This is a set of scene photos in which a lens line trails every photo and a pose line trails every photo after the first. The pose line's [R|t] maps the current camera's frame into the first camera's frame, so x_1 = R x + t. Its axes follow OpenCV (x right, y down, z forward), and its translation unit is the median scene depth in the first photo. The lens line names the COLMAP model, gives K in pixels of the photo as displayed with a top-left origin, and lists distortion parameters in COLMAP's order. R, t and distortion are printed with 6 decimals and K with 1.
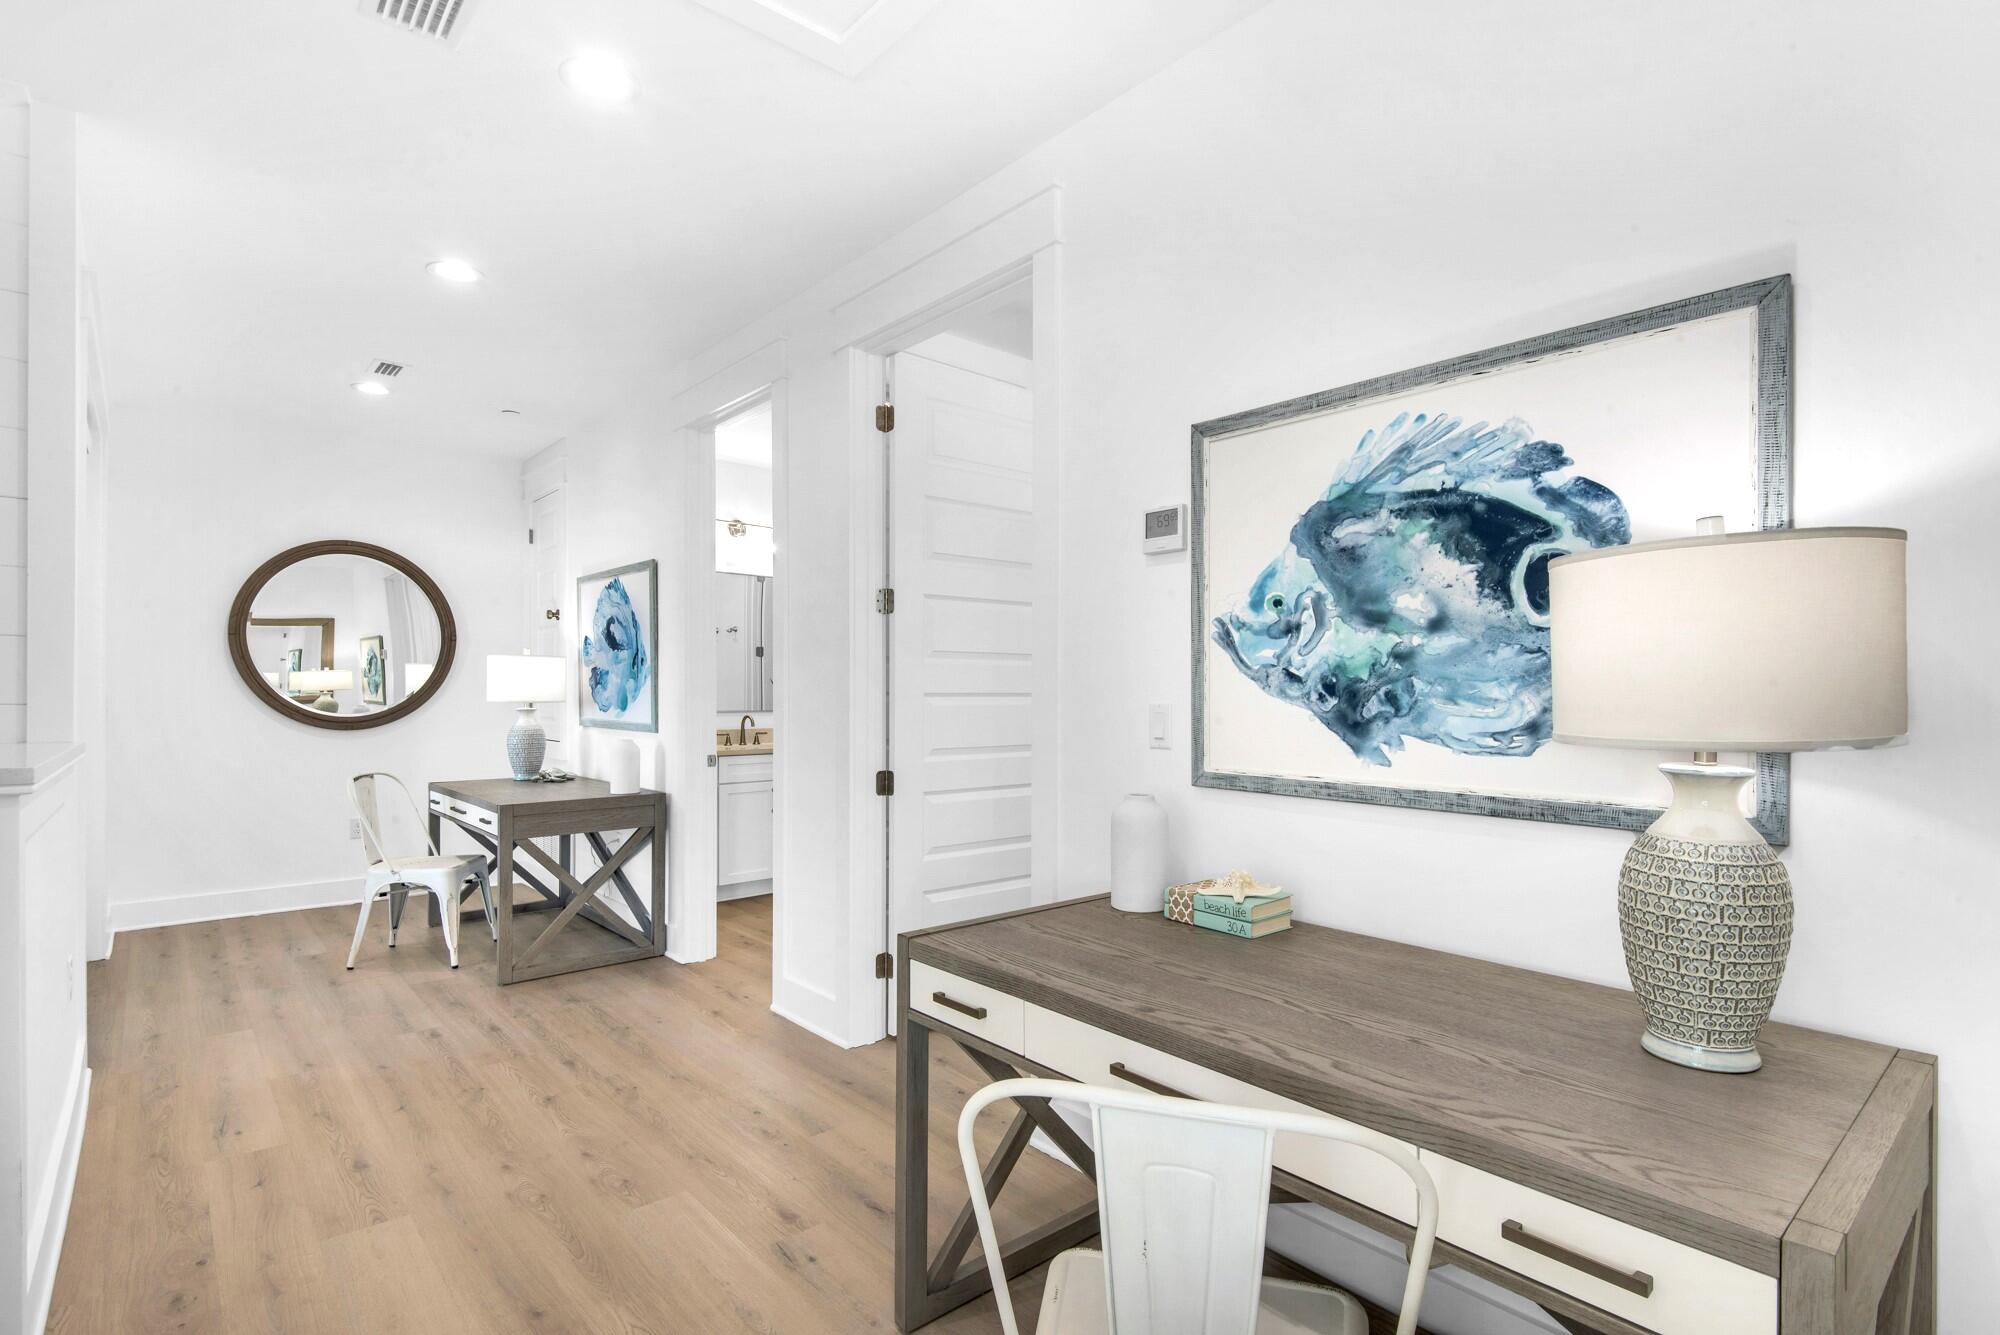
lens RADIAL K [[966.7, 0, 997.1], [0, 966.7, 684.2], [0, 0, 1]] dist [-0.004684, -0.001051]
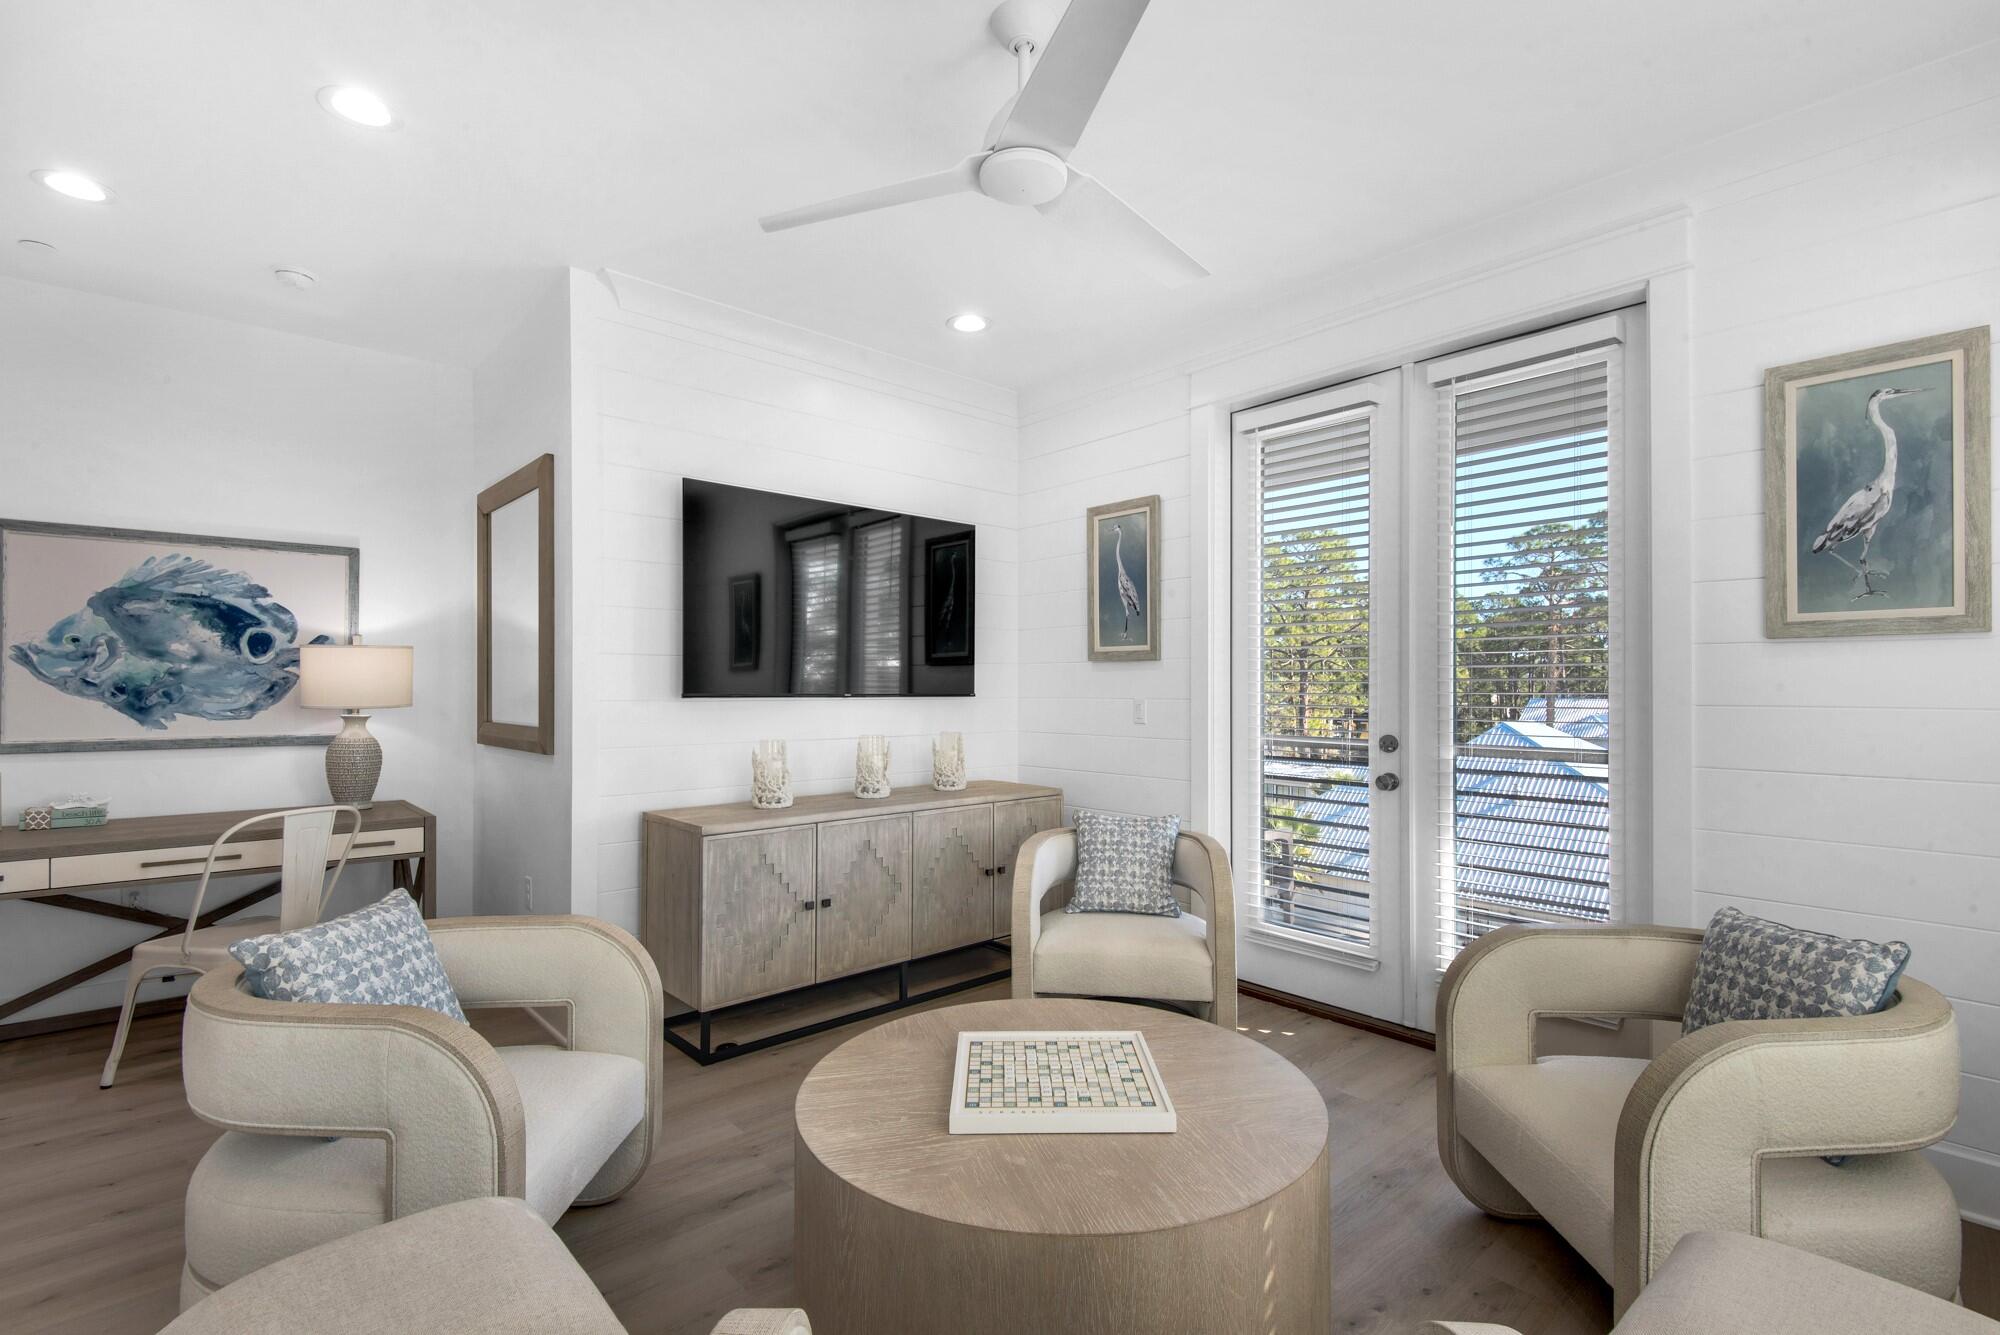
lens RADIAL K [[914.7, 0, 998.2], [0, 914.7, 682.3], [0, 0, 1]] dist [-0.001961, -0.000744]
pose [[-0.052098, 0.008963, 0.998602, -1.540428], [-0.000478, 0.999959, -0.009000, 0.005044], [-0.998642, -0.000947, -0.052091, -0.604566]]
